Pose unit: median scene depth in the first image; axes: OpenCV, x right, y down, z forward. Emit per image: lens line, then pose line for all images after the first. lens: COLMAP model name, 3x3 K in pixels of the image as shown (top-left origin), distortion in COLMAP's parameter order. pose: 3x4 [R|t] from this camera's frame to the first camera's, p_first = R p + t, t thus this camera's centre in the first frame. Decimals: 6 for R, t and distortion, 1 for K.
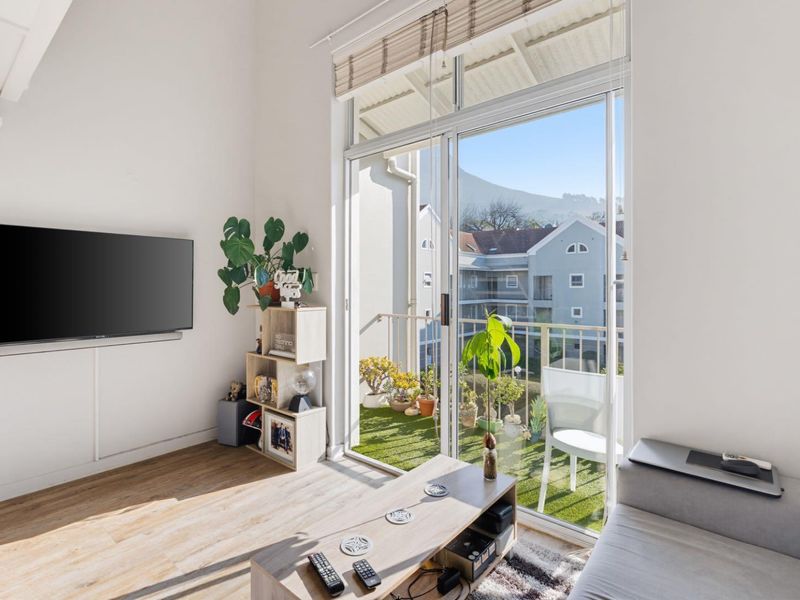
lens RADIAL K [[408.9, 0, 396.9], [0, 408.9, 284.6], [0, 0, 1]] dist [-0.002392, 0.000138]
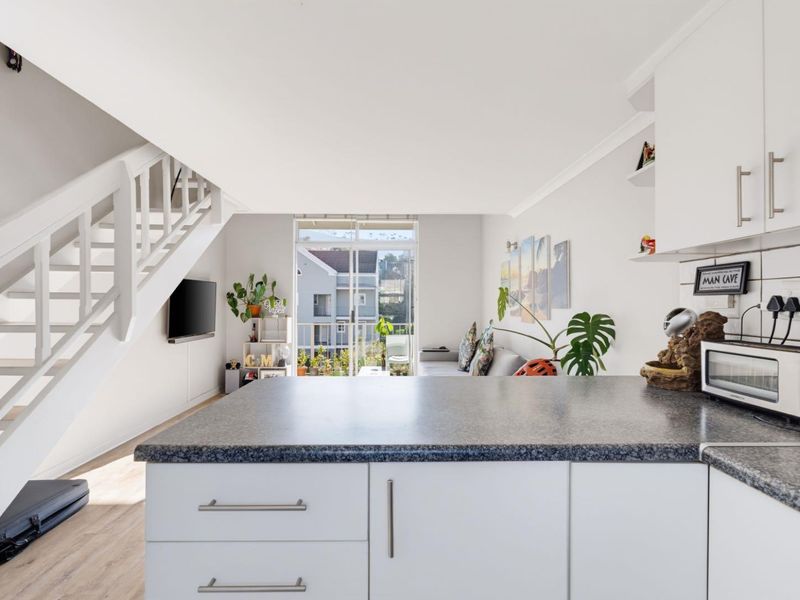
lens RADIAL K [[408.3, 0, 400.0], [0, 408.3, 300.0], [0, 0, 1]] dist [0.001896, 0.000404]
pose [[0.751683, 0.005990, 0.659497, -1.102184], [-0.002095, 0.999975, -0.006695, -0.020315], [-0.659521, 0.003651, 0.751677, -0.925682]]
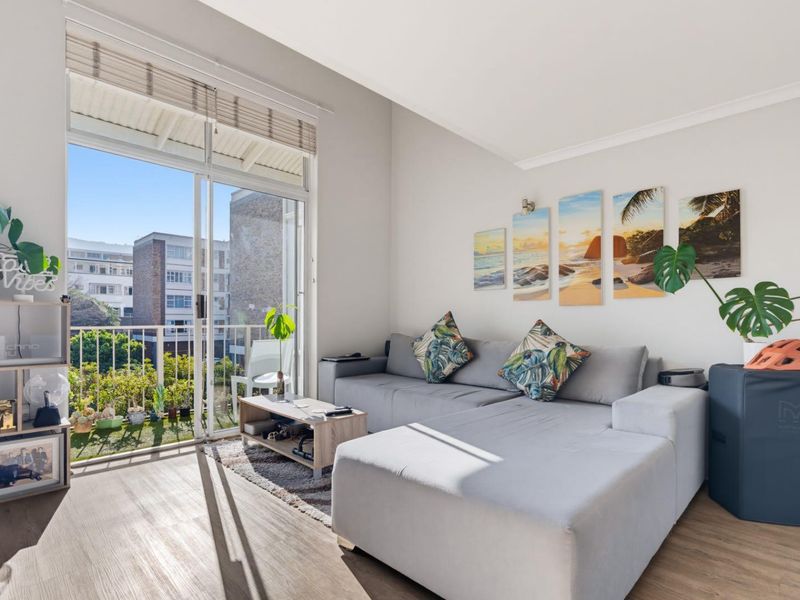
lens RADIAL K [[416.6, 0, 393.4], [0, 416.6, 316.8], [0, 0, 1]] dist [0.000332, 0.000061]
pose [[0.082171, 0.005855, 0.996601, -0.970449], [-0.005154, 0.999972, -0.005449, 0.081510], [-0.996605, -0.004688, 0.082199, 0.208627]]
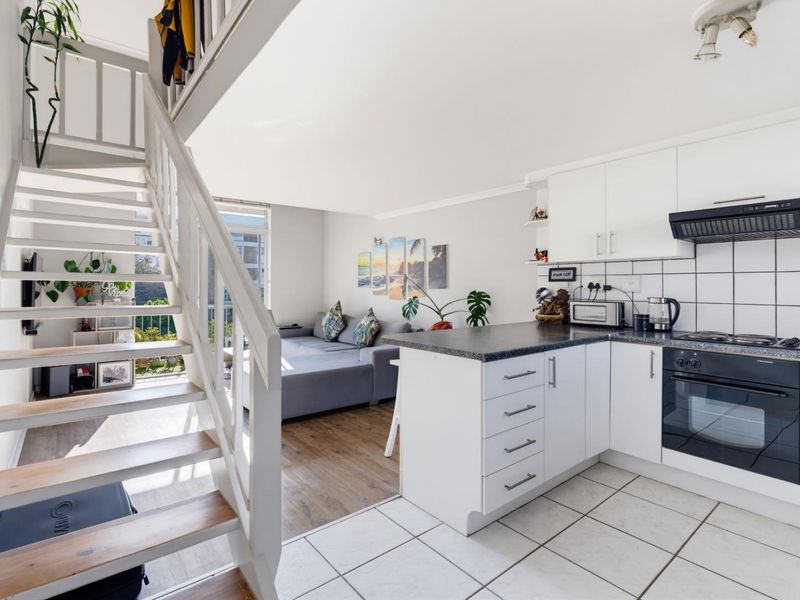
lens RADIAL K [[410.9, 0, 398.8], [0, 410.9, 287.0], [0, 0, 1]] dist [-0.001254, 0.000146]
pose [[0.185145, -0.002866, 0.982707, -1.730081], [-0.002805, 0.999990, 0.003445, -0.018167], [-0.982707, -0.003395, 0.185135, -0.533330]]
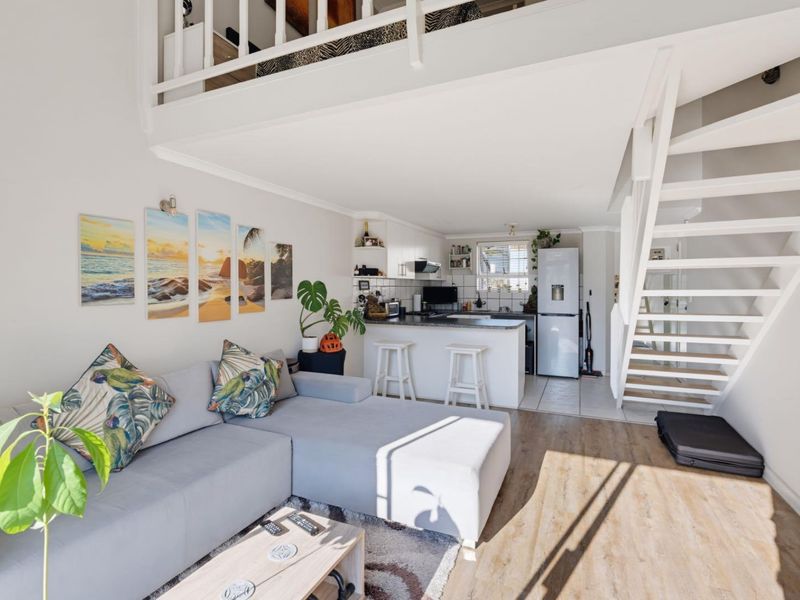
lens RADIAL K [[410.9, 0, 398.8], [0, 410.9, 287.0], [0, 0, 1]] dist [-0.001254, 0.000146]
pose [[-0.962138, -0.003064, -0.272546, -0.048739], [-0.002951, 0.999995, -0.000824, -0.044920], [0.272547, 0.000012, -0.962142, 0.989598]]
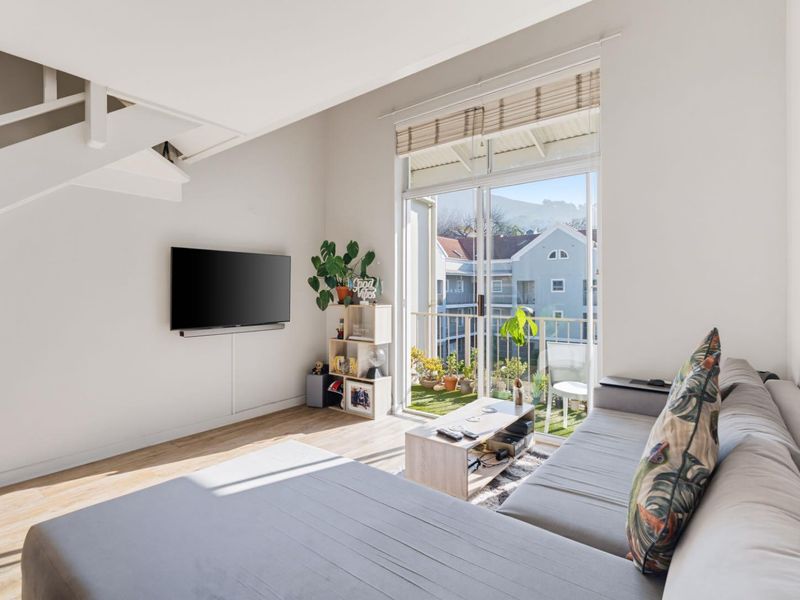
lens RADIAL K [[410.9, 0, 398.8], [0, 410.9, 287.0], [0, 0, 1]] dist [-0.001254, 0.000146]
pose [[0.998861, -0.000911, 0.047710, -0.206745], [0.001196, 0.999982, -0.005940, 0.002109], [-0.047703, 0.005991, 0.998844, -0.393870]]
